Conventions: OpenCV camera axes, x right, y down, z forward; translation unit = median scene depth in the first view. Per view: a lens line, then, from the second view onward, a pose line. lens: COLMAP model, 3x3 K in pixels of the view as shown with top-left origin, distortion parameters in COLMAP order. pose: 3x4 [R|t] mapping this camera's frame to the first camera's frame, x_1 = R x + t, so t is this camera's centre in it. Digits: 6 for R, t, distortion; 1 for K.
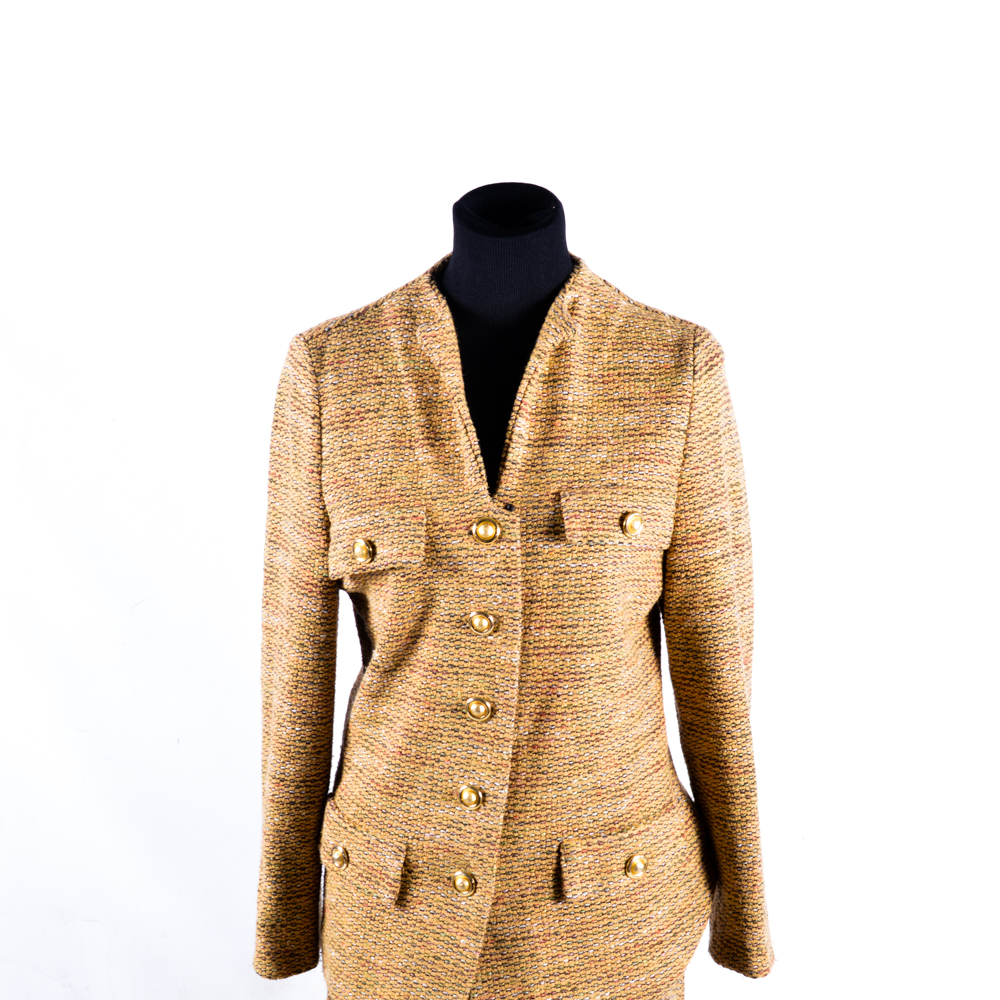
lens RADIAL K [[2667.0, 0, 503.1], [0, 2667.0, 492.8], [0, 0, 1]] dist [0.014428, 0.000000]
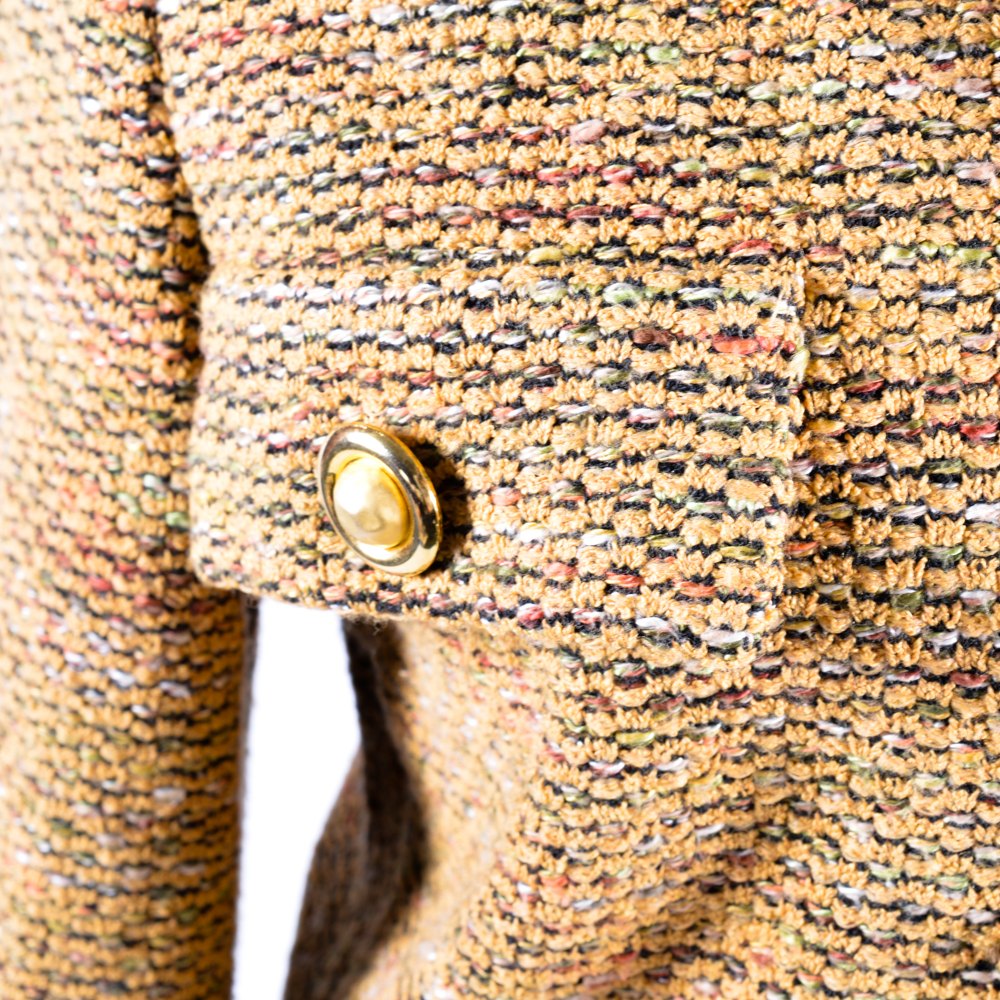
lens RADIAL K [[2667.0, 0, 508.4], [0, 2667.0, 494.6], [0, 0, 1]] dist [0.014428, 0.000000]
pose [[0.999103, 0.041387, 0.009005, -0.045921], [-0.042305, 0.964729, 0.259823, -0.020756], [0.002066, -0.259970, 0.965614, 0.831270]]
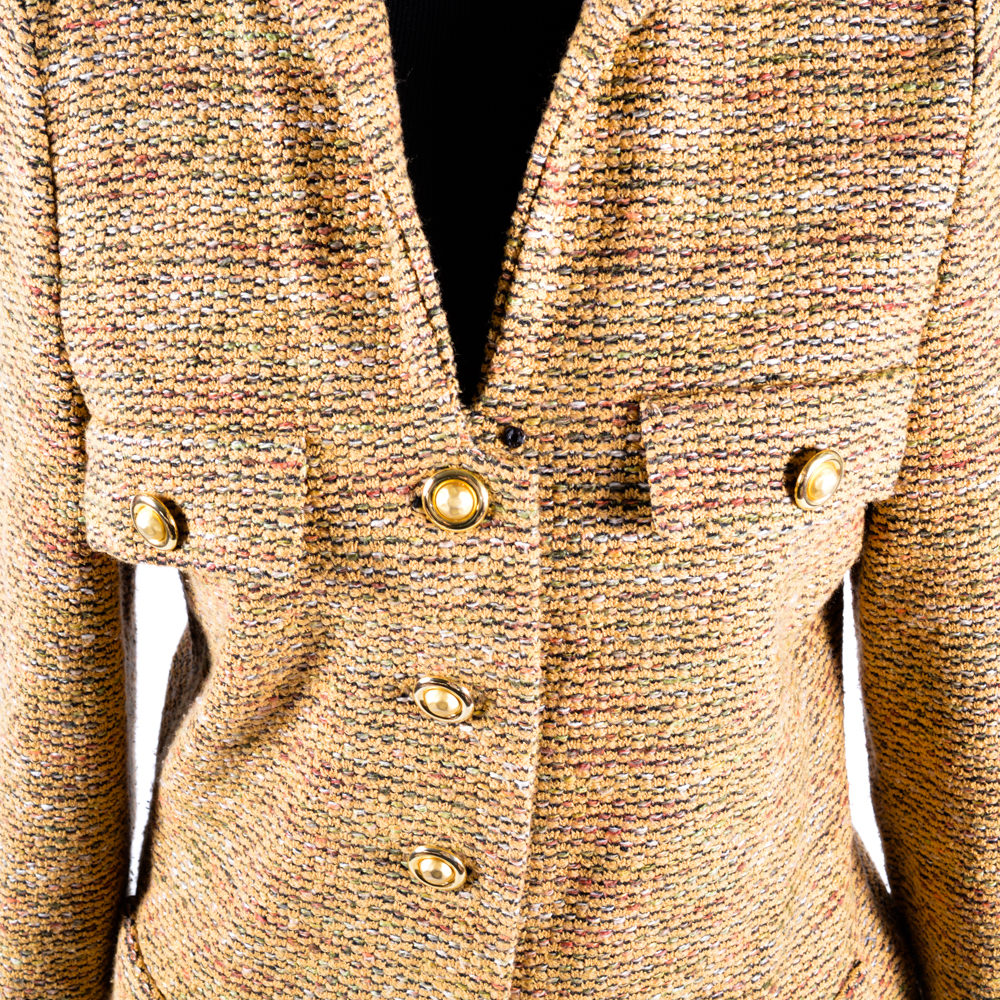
lens RADIAL K [[2667.0, 0, 500.9], [0, 2667.0, 493.1], [0, 0, 1]] dist [0.014428, 0.000000]
pose [[0.999985, 0.004387, 0.003304, -0.000705], [-0.005230, 0.944287, 0.329081, -0.116879], [-0.001676, -0.329094, 0.944296, 0.602760]]
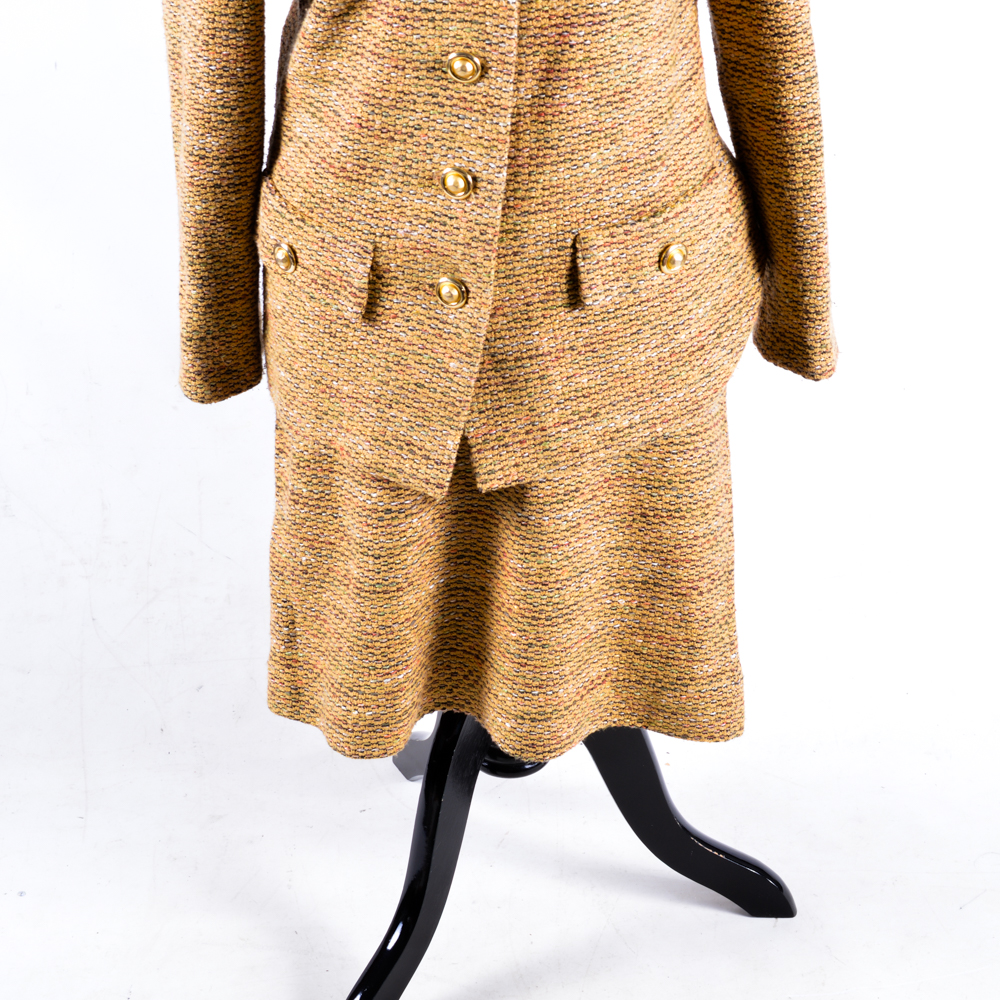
lens RADIAL K [[2667.0, 0, 501.1], [0, 2667.0, 505.0], [0, 0, 1]] dist [0.014428, 0.000000]
pose [[0.998171, -0.045886, 0.039358, -0.033368], [0.031178, 0.948536, 0.315131, -0.036892], [-0.051793, -0.313328, 0.948232, 0.250772]]
